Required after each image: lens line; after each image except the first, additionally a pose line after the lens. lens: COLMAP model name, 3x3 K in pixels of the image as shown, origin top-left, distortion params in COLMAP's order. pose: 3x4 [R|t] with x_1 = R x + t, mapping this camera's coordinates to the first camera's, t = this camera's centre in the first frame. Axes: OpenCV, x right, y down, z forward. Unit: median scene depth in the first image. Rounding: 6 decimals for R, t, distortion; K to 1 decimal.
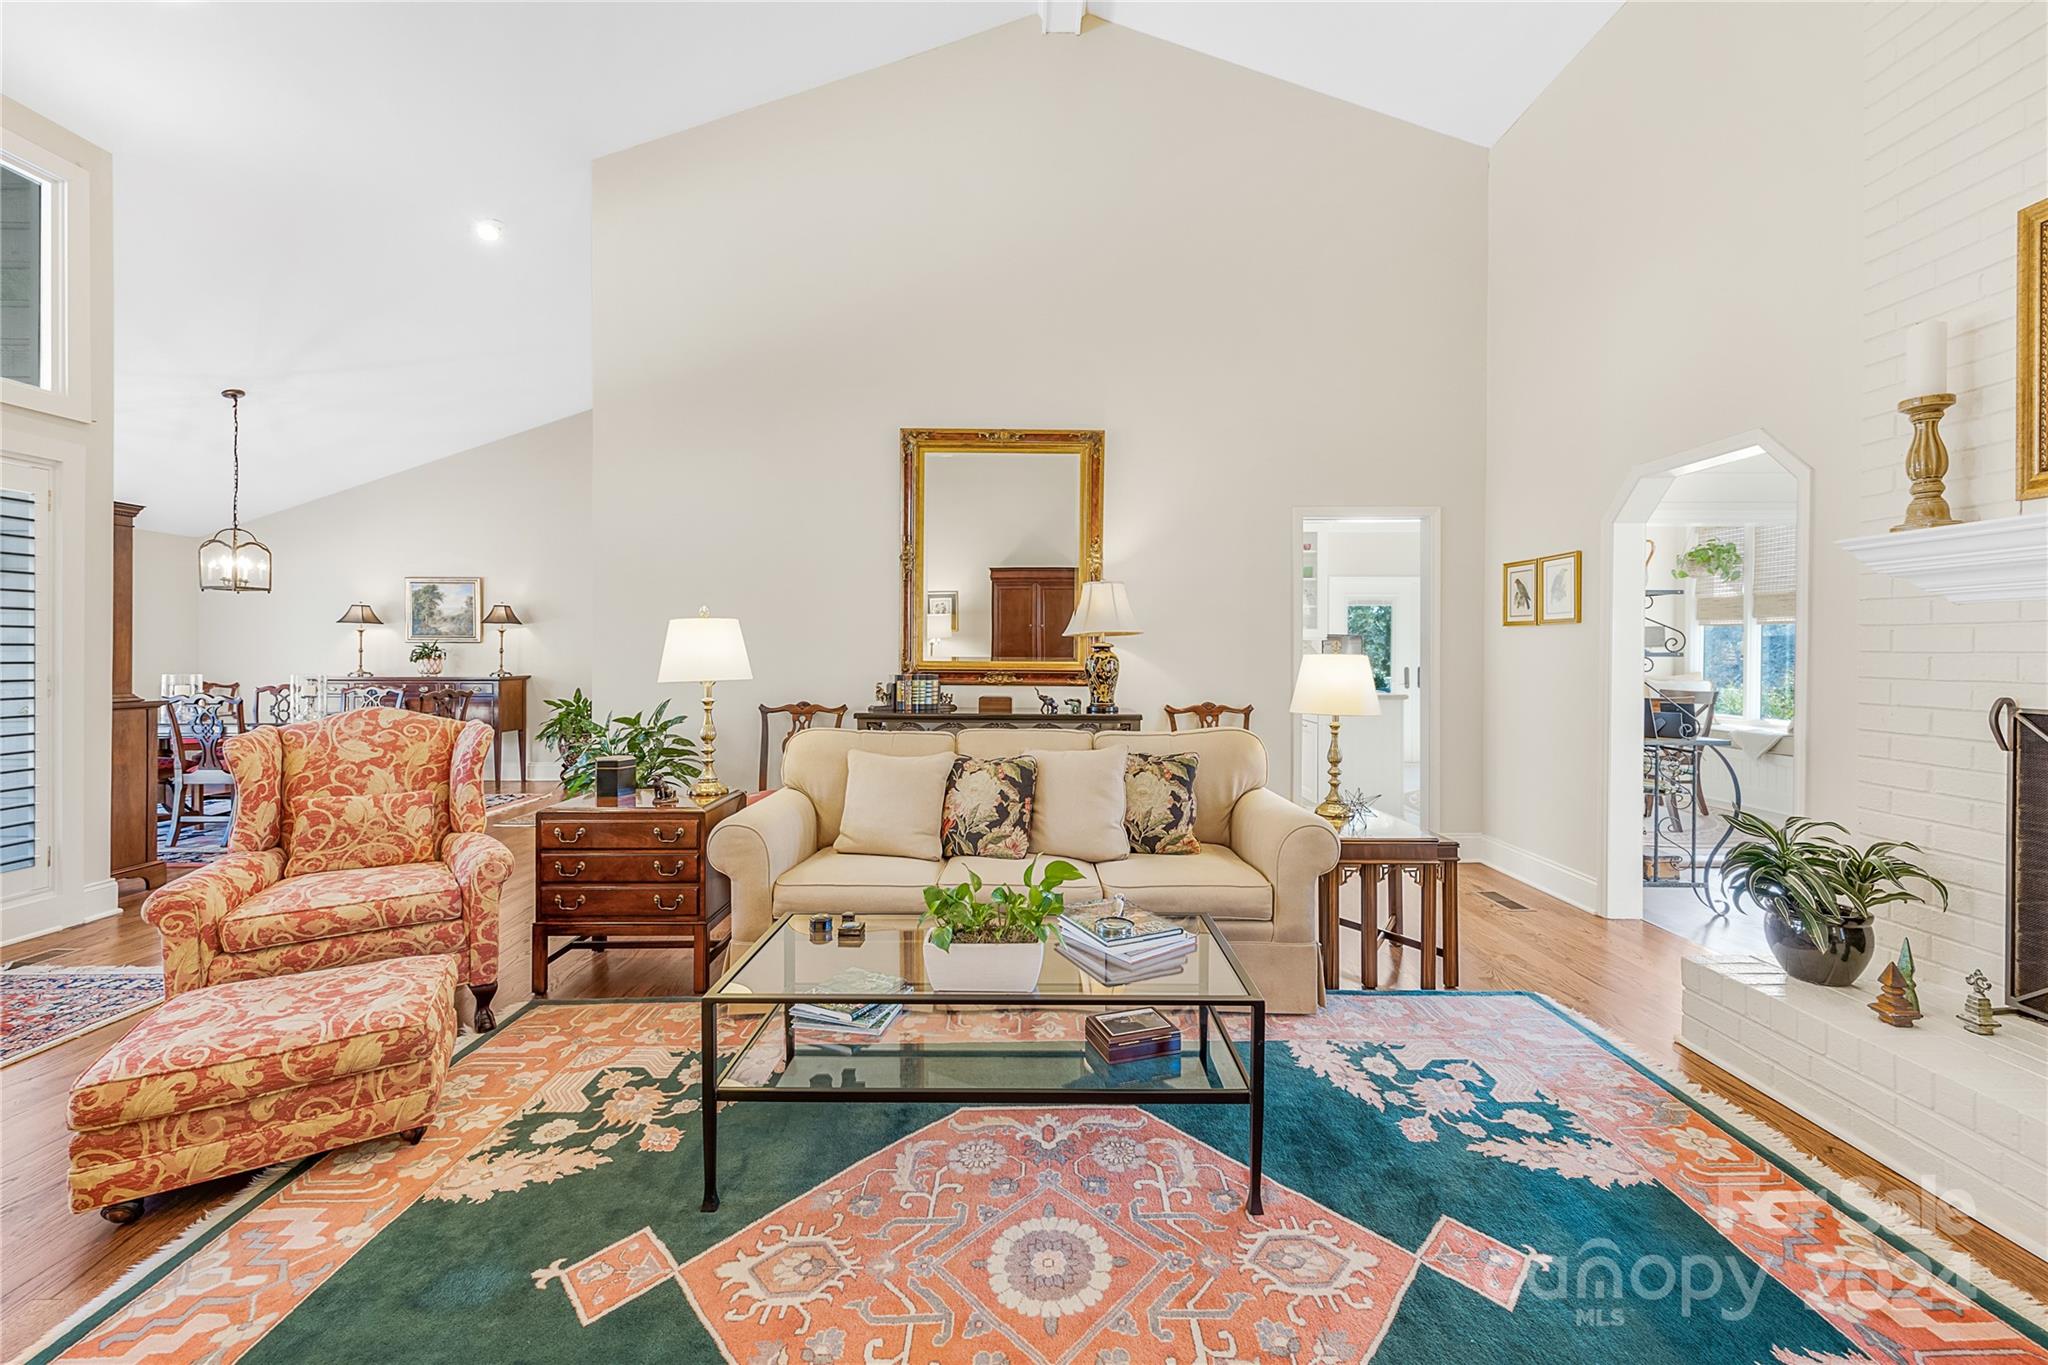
lens RADIAL K [[839.5, 0, 1035.2], [0, 839.5, 659.6], [0, 0, 1]] dist [0.000311, 0.000919]
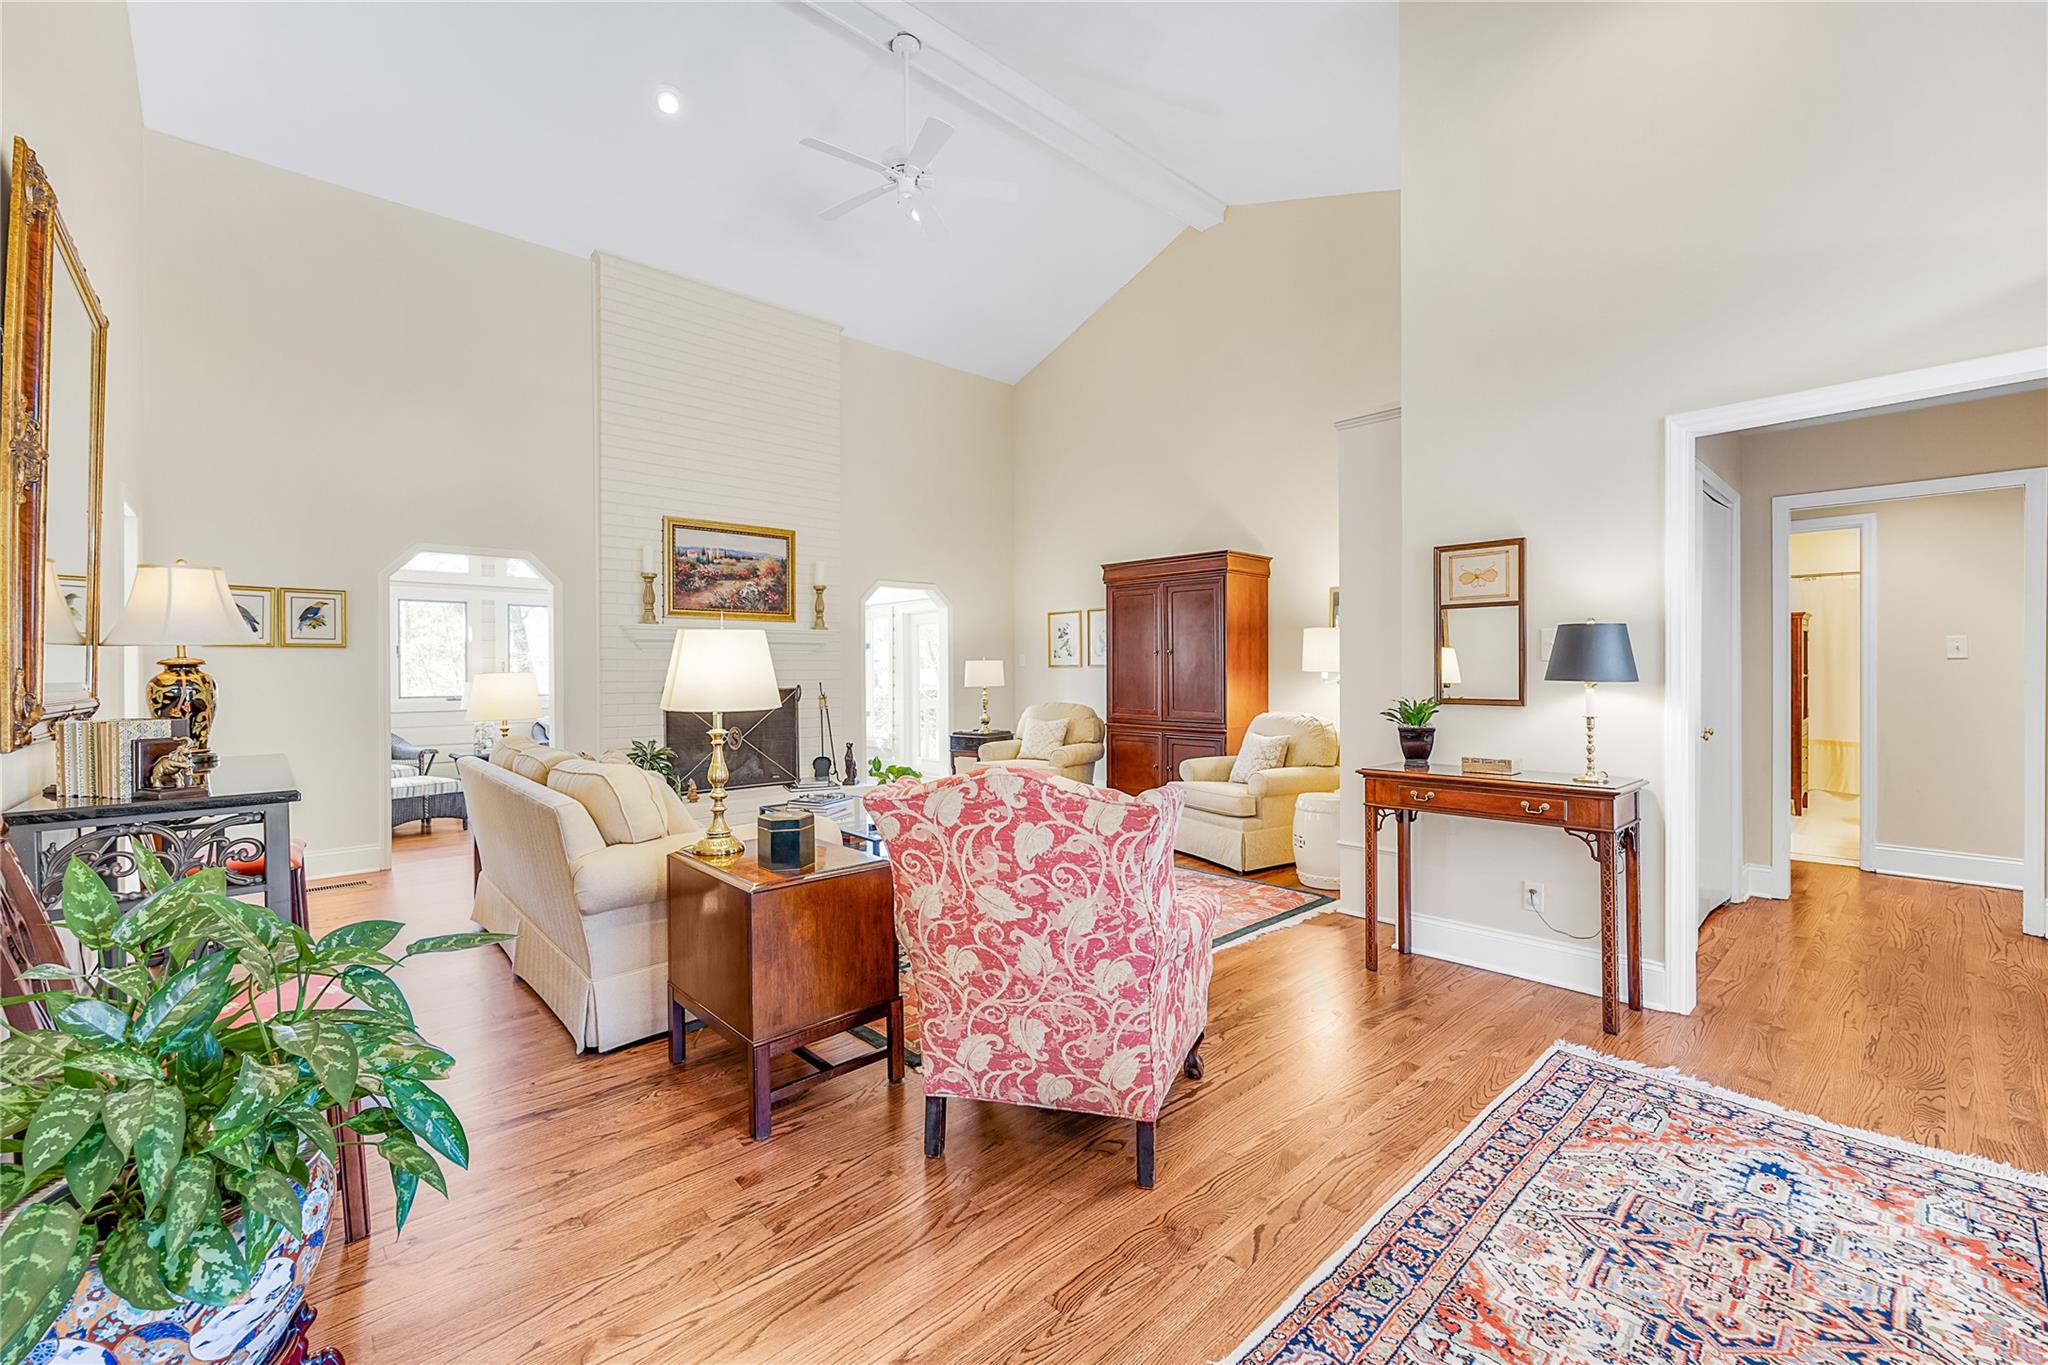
lens RADIAL K [[831.3, 0, 1034.0], [0, 831.3, 673.9], [0, 0, 1]] dist [0.002372, 0.000285]
pose [[-0.669825, -0.002793, 0.742514, -1.266702], [0.008871, 0.999891, 0.011764, -0.014146], [-0.742466, 0.014466, -0.669727, 1.400561]]
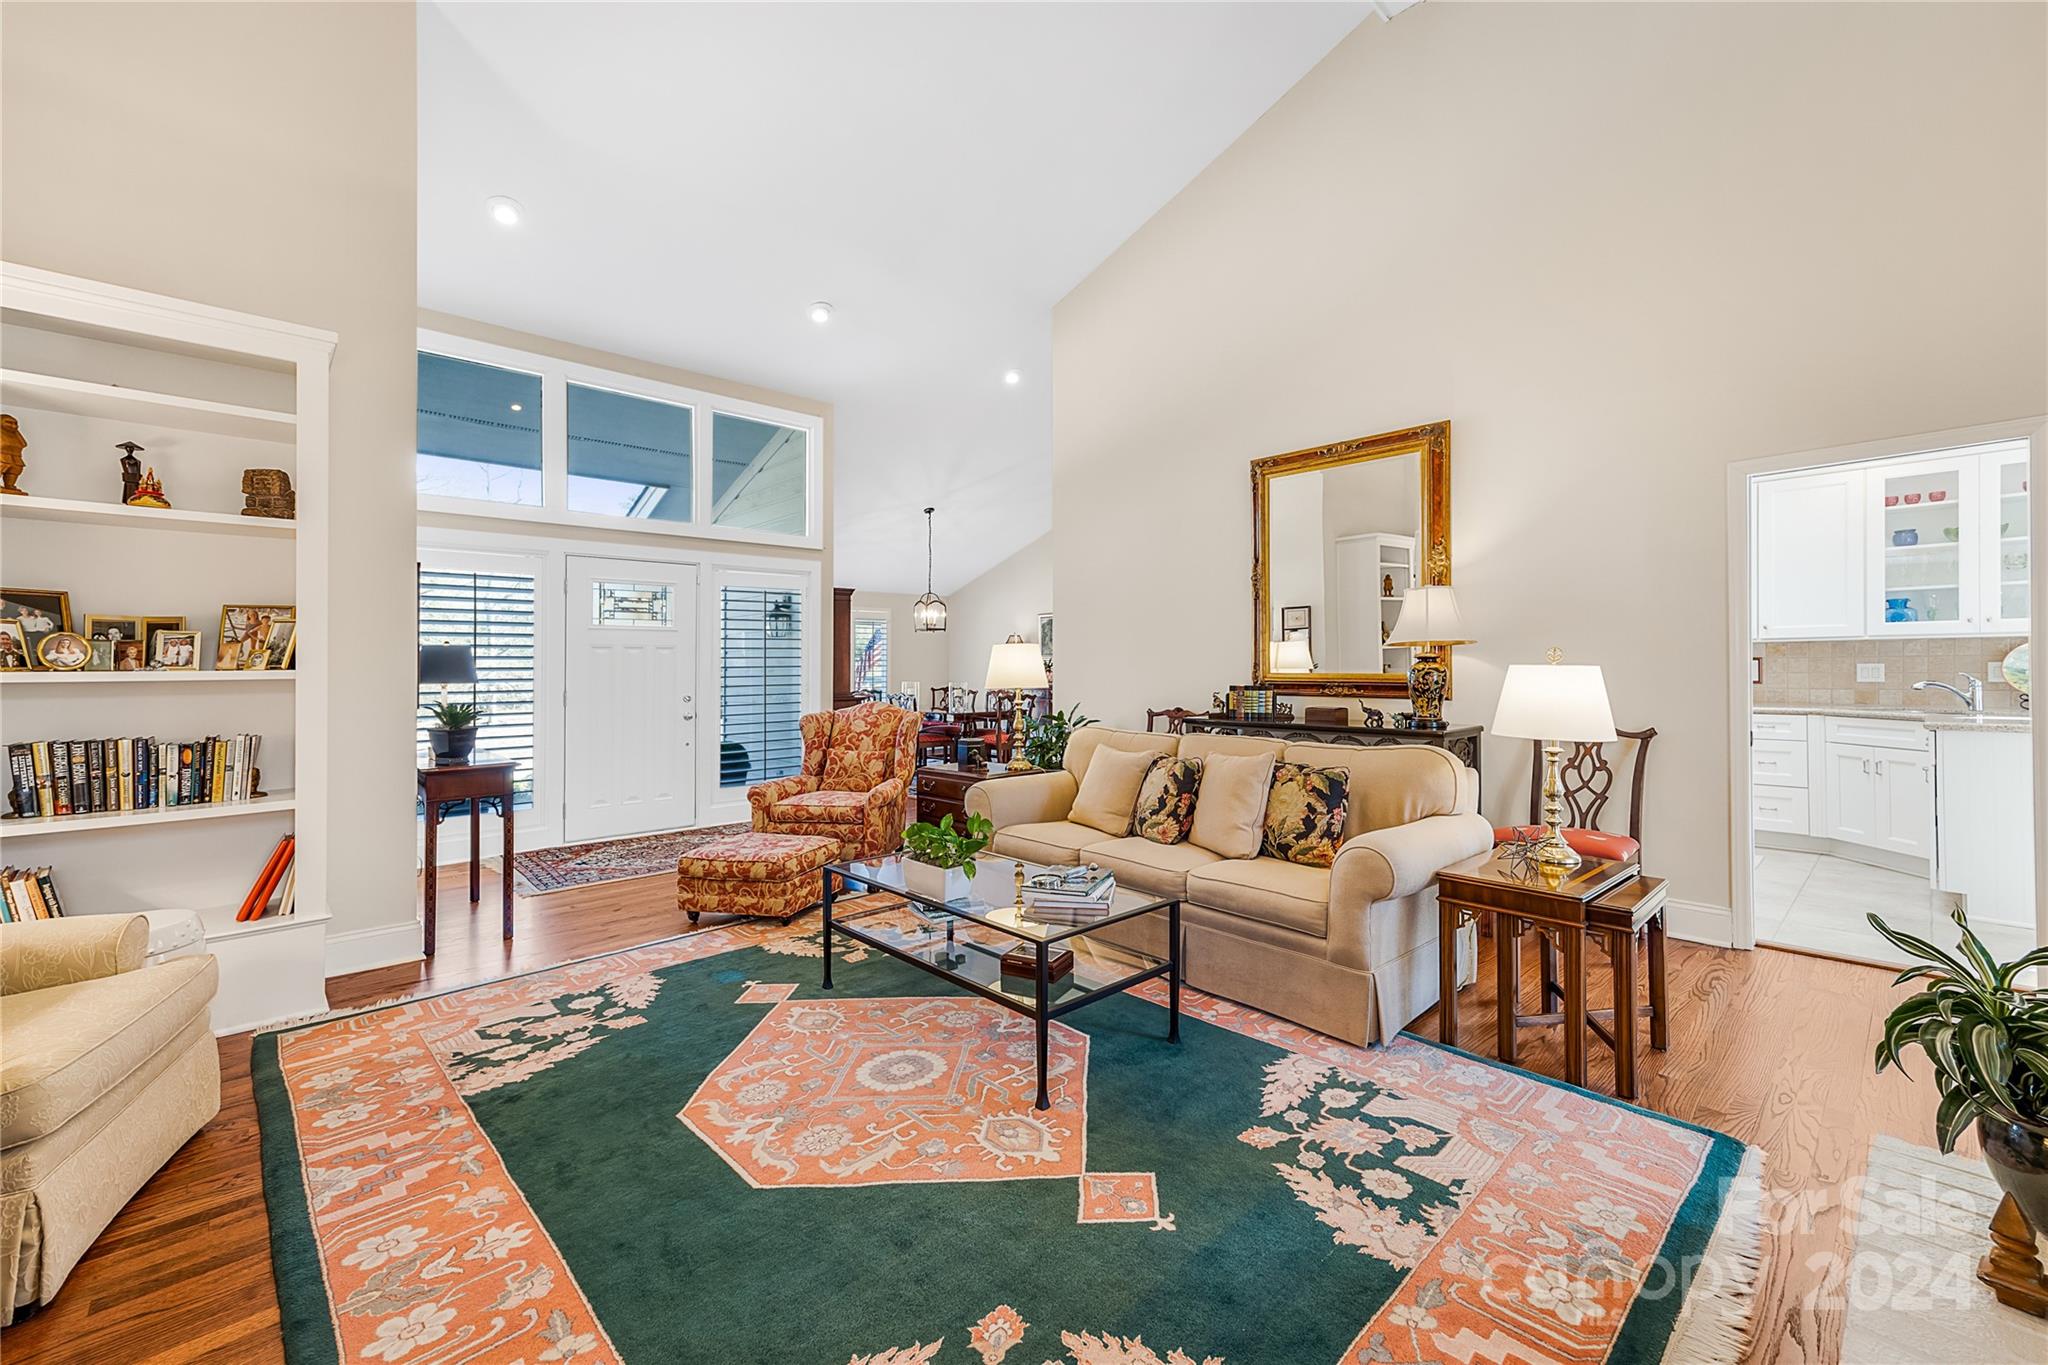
lens RADIAL K [[833.3, 0, 1015.1], [0, 833.3, 663.5], [0, 0, 1]] dist [0.011497, 0.000151]
pose [[0.674174, -0.011168, -0.738488, 0.695443], [0.004039, 0.999926, -0.011435, 0.000137], [0.738561, 0.004726, 0.674170, 0.068106]]
